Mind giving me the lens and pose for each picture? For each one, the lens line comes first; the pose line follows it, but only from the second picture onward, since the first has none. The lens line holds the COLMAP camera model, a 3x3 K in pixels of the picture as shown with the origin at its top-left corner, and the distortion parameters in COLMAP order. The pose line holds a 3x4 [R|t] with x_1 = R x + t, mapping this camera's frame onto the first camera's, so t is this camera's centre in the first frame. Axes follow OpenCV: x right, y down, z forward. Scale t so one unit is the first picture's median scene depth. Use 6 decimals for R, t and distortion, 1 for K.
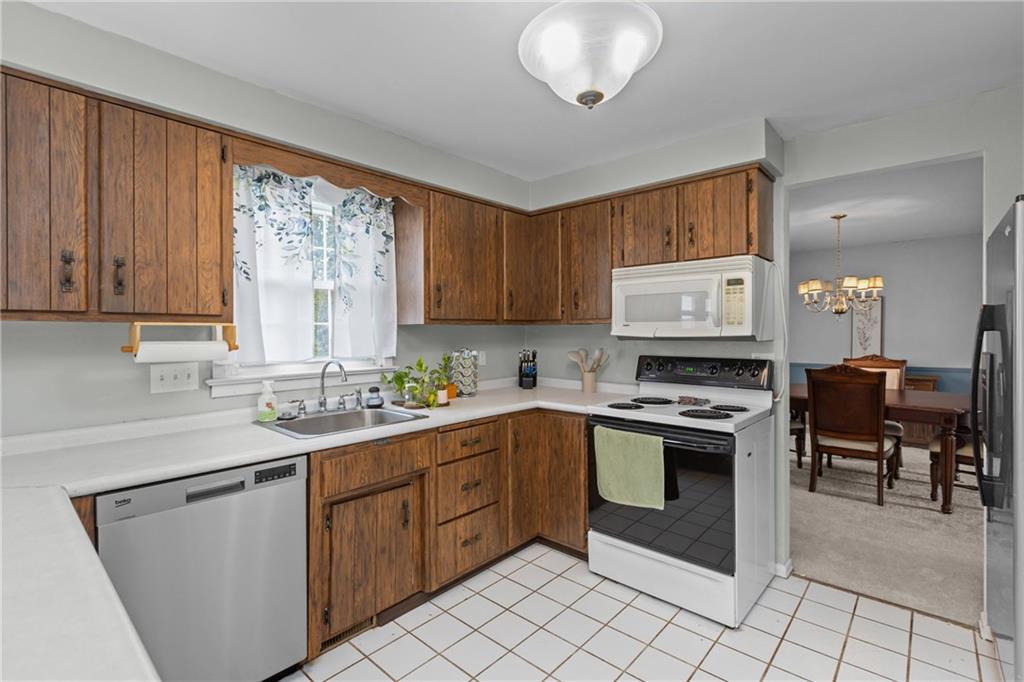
lens RADIAL K [[459.4, 0, 518.0], [0, 459.4, 336.1], [0, 0, 1]] dist [0.000712, -0.000104]
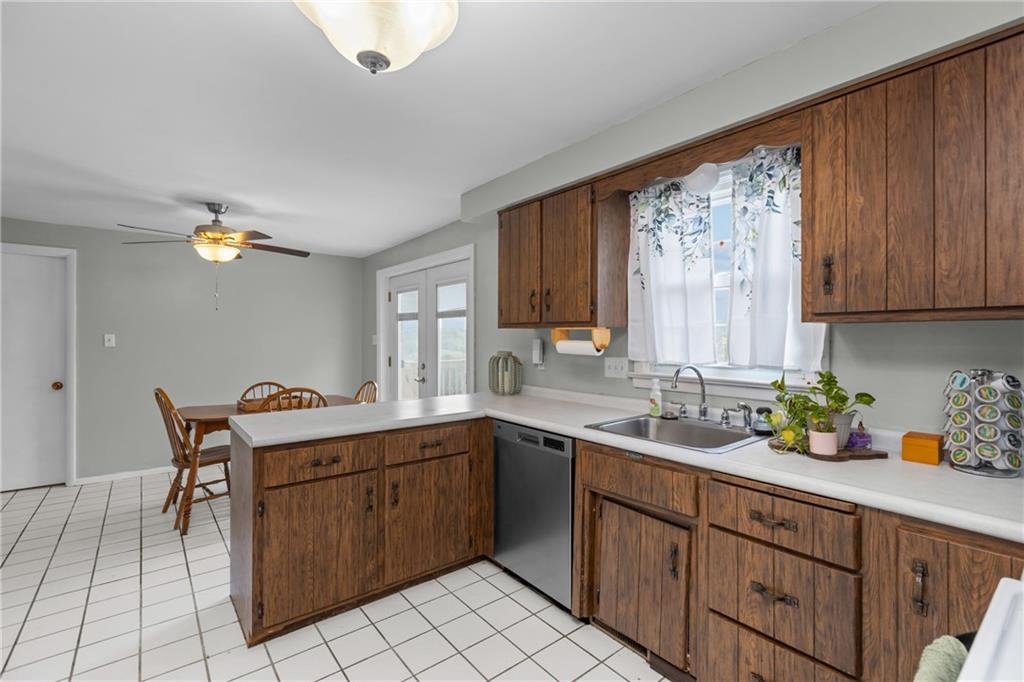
lens RADIAL K [[459.4, 0, 518.0], [0, 459.4, 336.1], [0, 0, 1]] dist [0.000712, -0.000104]
pose [[-0.148984, 0.006078, -0.988821, 0.543338], [-0.009527, 0.999926, 0.007582, -0.008712], [0.988794, 0.010550, -0.148915, 0.781444]]
